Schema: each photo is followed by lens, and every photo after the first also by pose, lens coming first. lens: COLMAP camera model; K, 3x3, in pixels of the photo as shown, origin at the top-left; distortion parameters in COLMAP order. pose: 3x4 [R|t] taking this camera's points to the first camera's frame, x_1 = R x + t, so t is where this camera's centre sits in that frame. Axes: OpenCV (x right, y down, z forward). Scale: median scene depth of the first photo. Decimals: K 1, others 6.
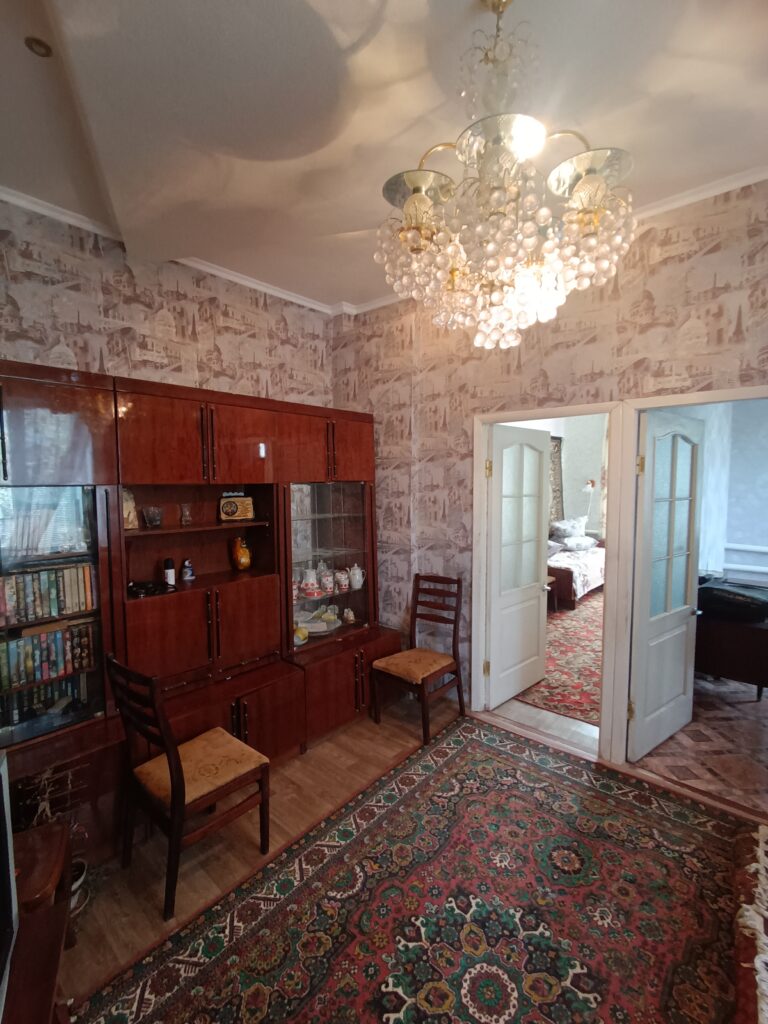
lens RADIAL K [[477.1, 0, 385.6], [0, 477.1, 513.9], [0, 0, 1]] dist [0.004993, -0.001644]
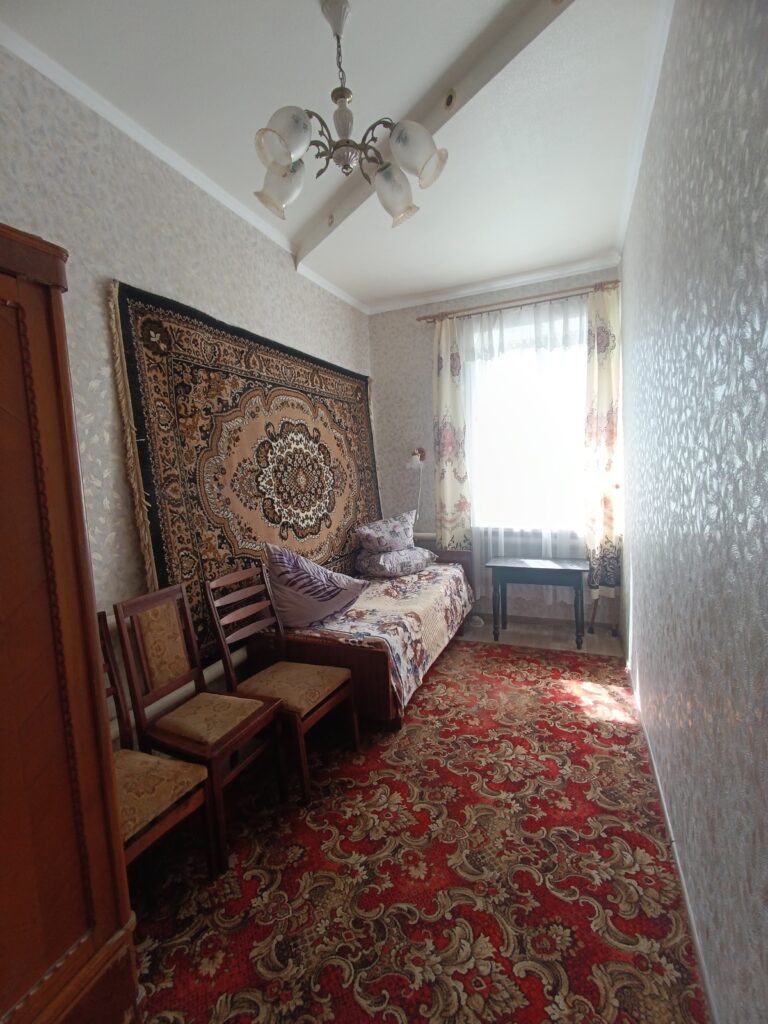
lens RADIAL K [[477.1, 0, 382.8], [0, 477.1, 515.1], [0, 0, 1]] dist [0.004993, -0.001644]
pose [[0.949014, -0.073706, 0.306496, 0.722503], [0.068128, 0.997259, 0.028875, -0.031392], [-0.307784, -0.006522, 0.951434, 1.625693]]
